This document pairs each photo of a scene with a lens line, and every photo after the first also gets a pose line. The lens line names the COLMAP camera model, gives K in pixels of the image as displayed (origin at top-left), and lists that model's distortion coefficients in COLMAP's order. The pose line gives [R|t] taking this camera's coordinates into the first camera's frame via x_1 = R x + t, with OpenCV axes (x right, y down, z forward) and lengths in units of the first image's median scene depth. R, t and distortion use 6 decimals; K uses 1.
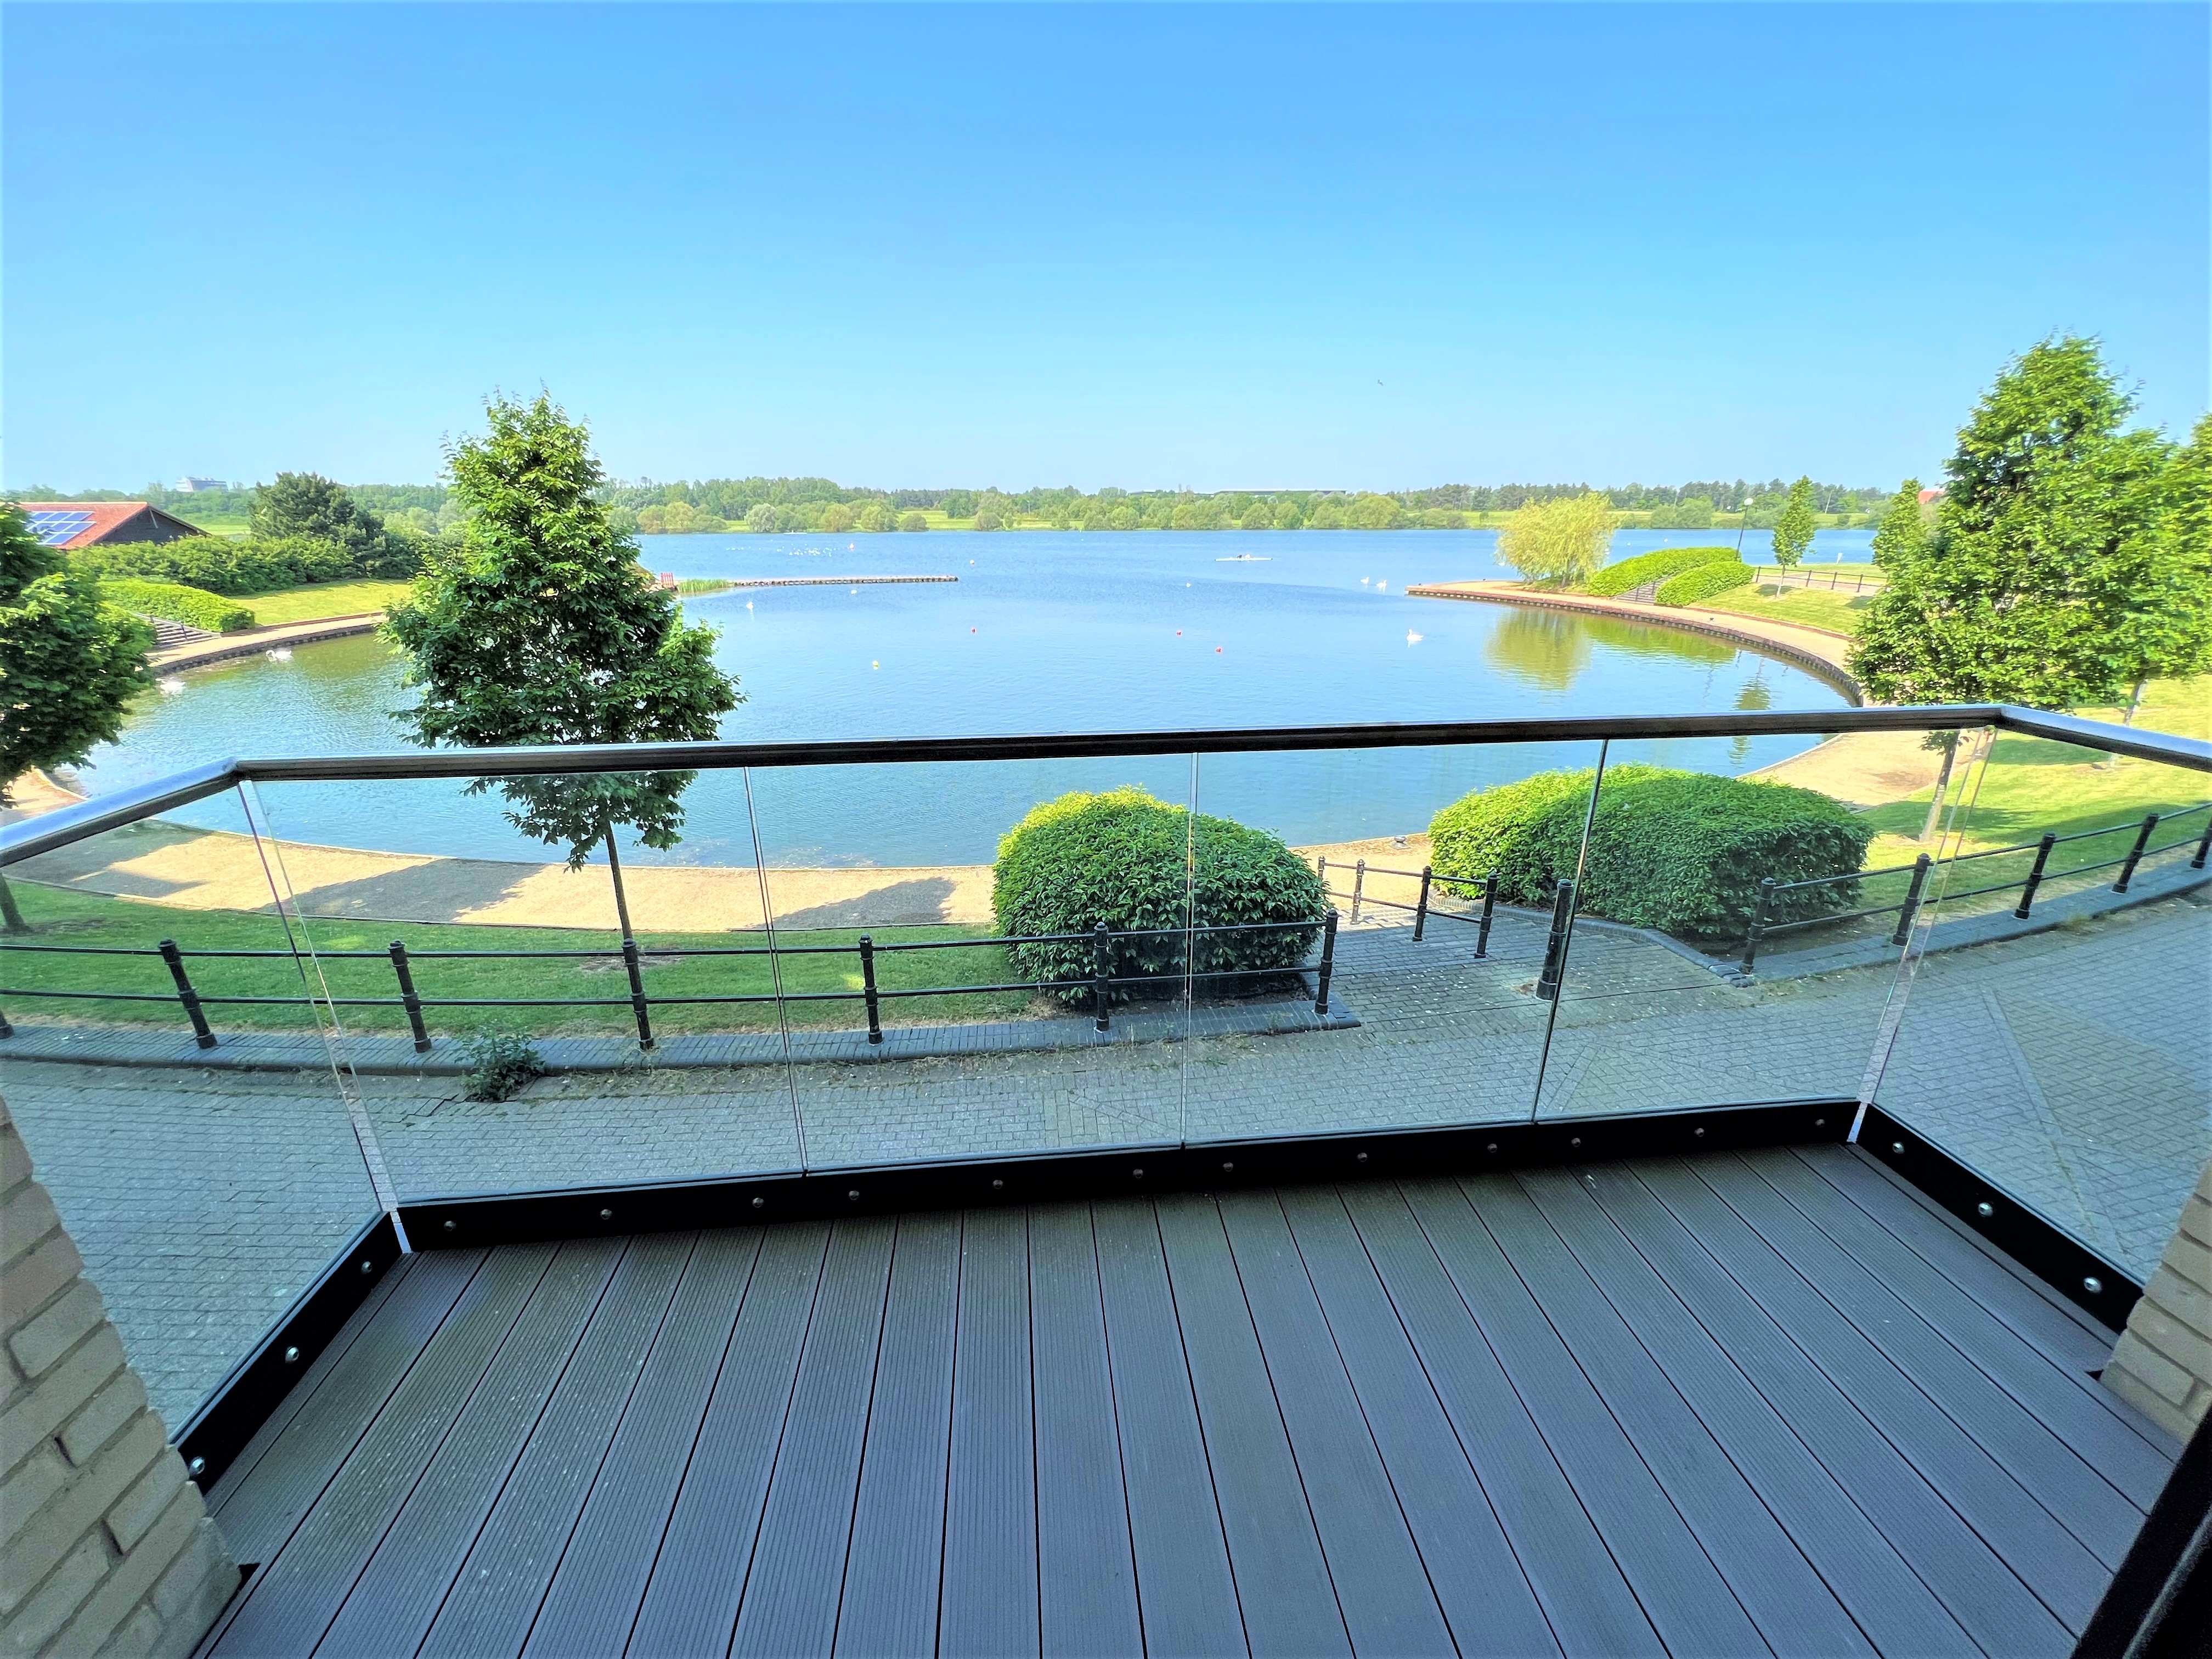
lens RADIAL K [[882.8, 0, 1098.2], [0, 882.8, 824.7], [0, 0, 1]] dist [-0.002464, 0.000801]
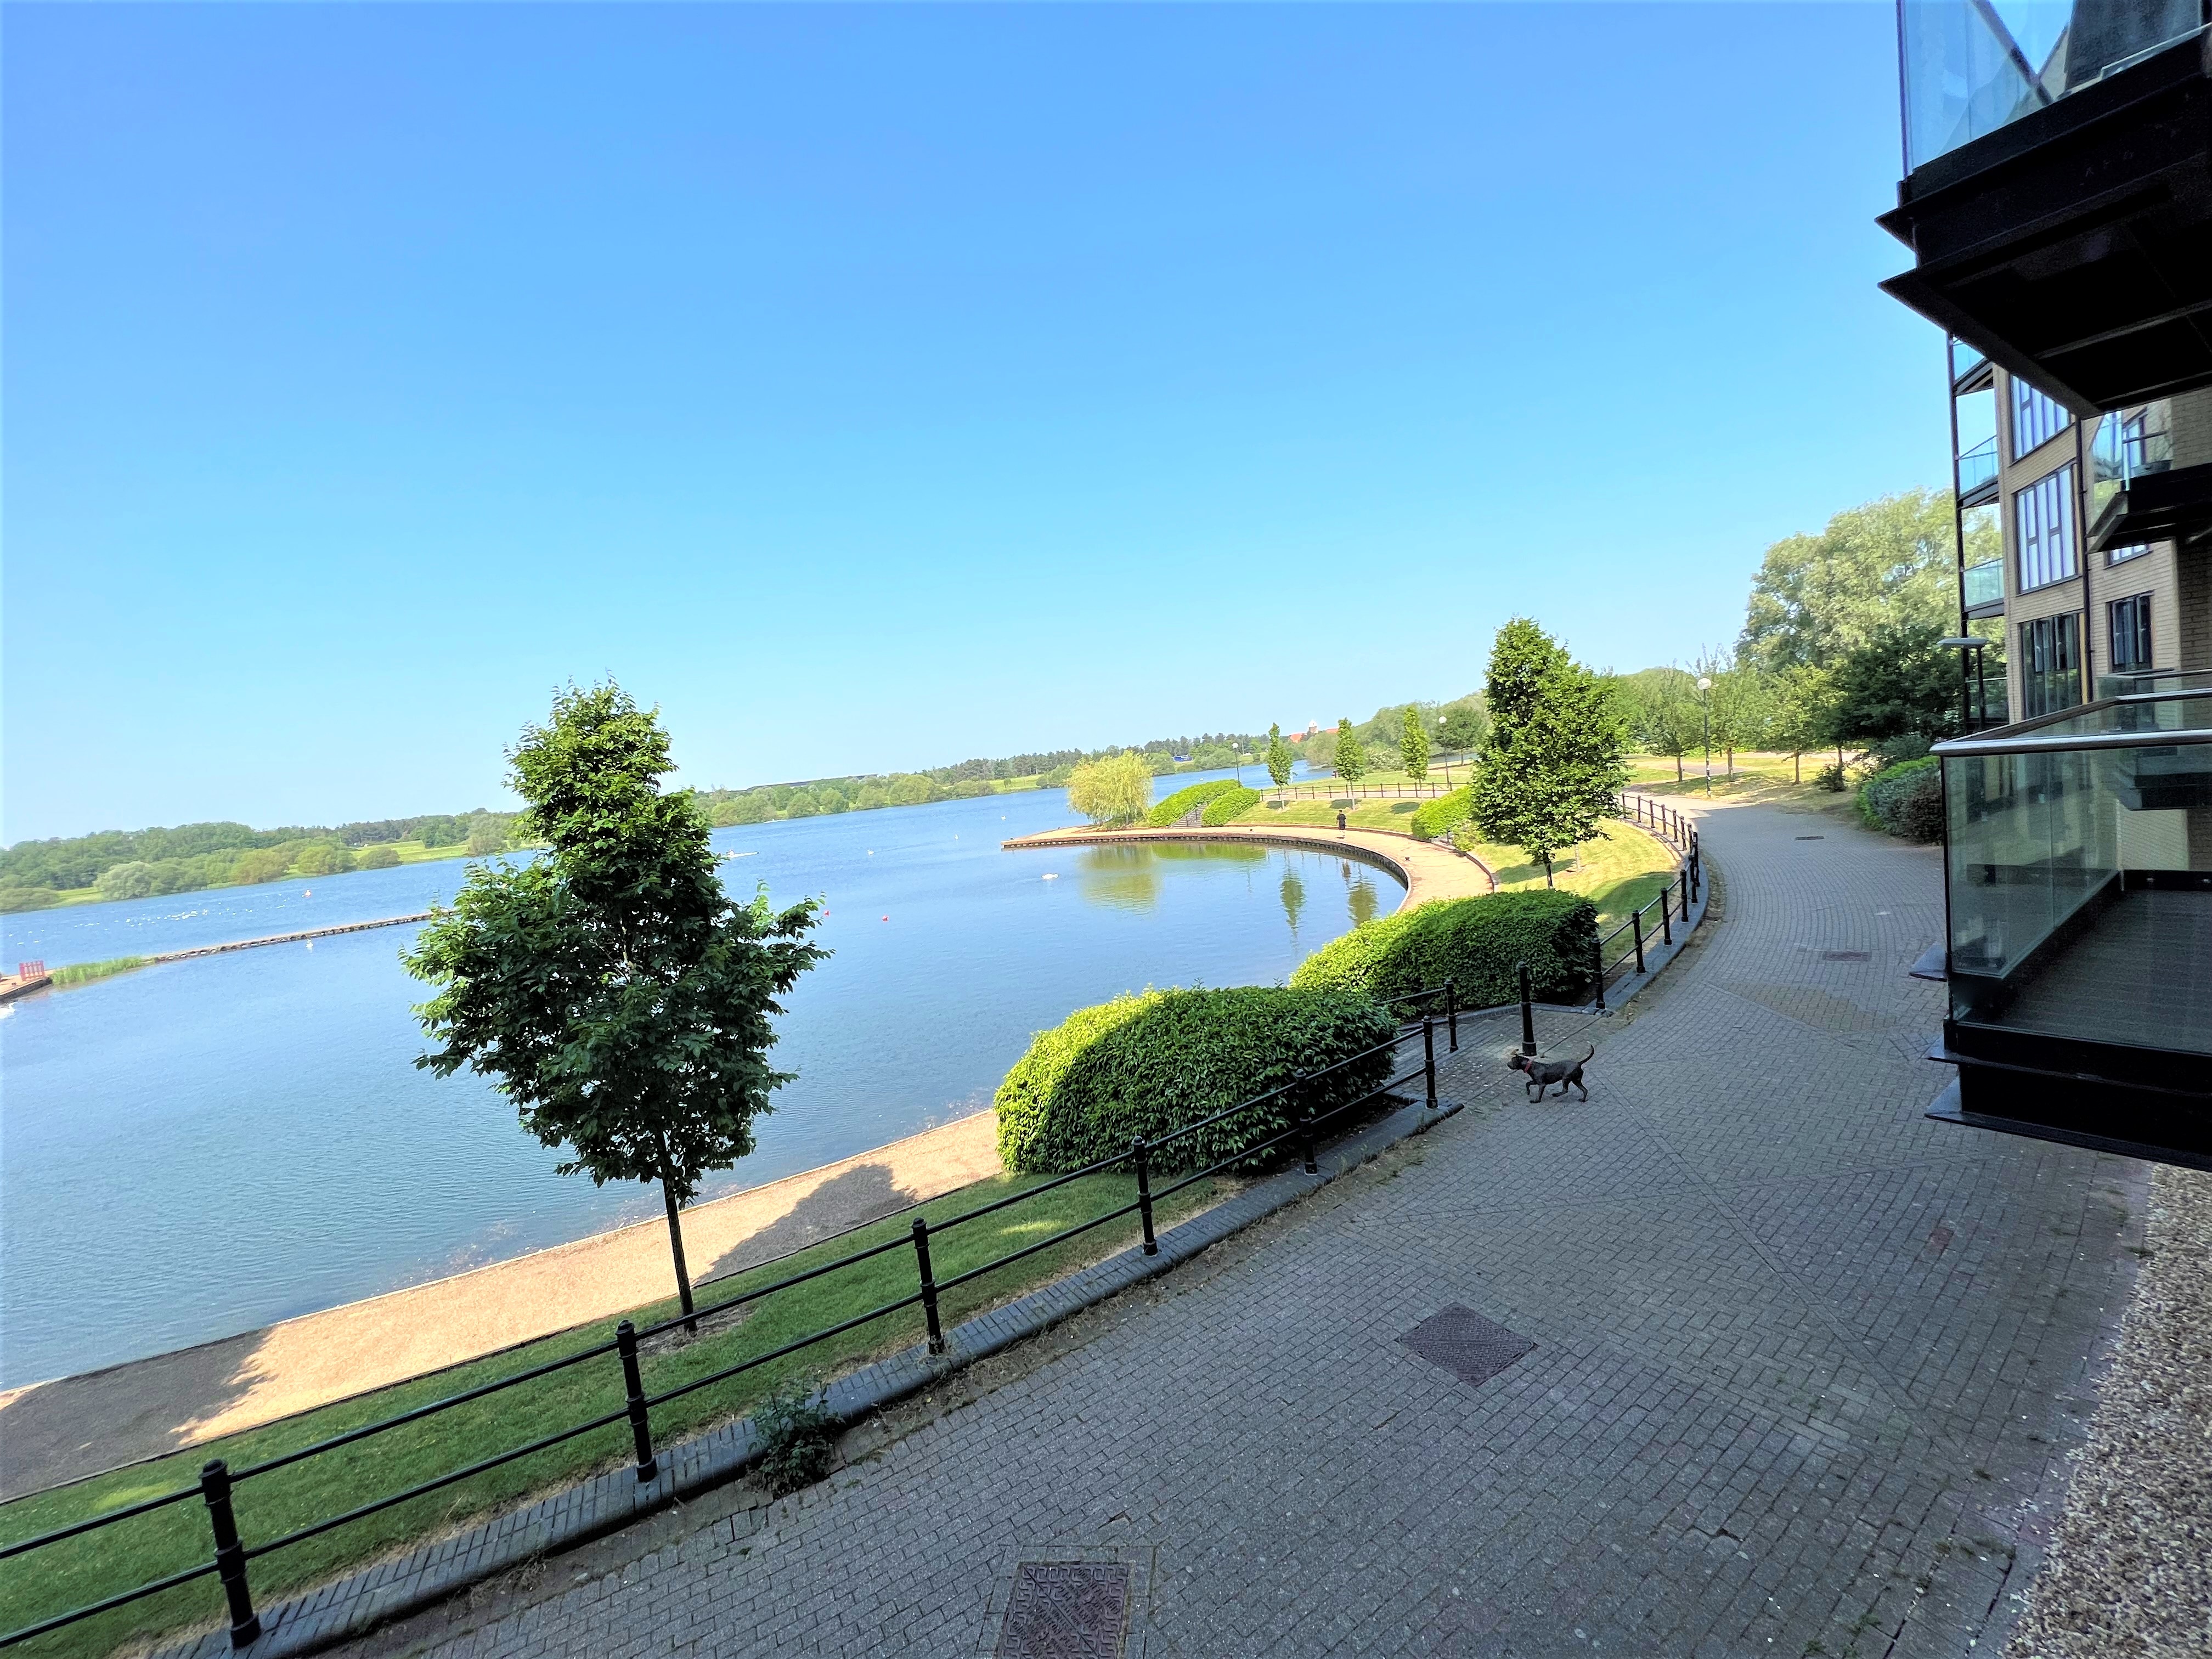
lens RADIAL K [[882.8, 0, 1097.1], [0, 882.8, 824.9], [0, 0, 1]] dist [-0.002464, 0.000801]
pose [[0.871220, -0.122636, 0.475327, -0.562641], [0.259827, 0.936736, -0.234552, 0.010588], [-0.416491, 0.327850, 0.847968, 0.026552]]
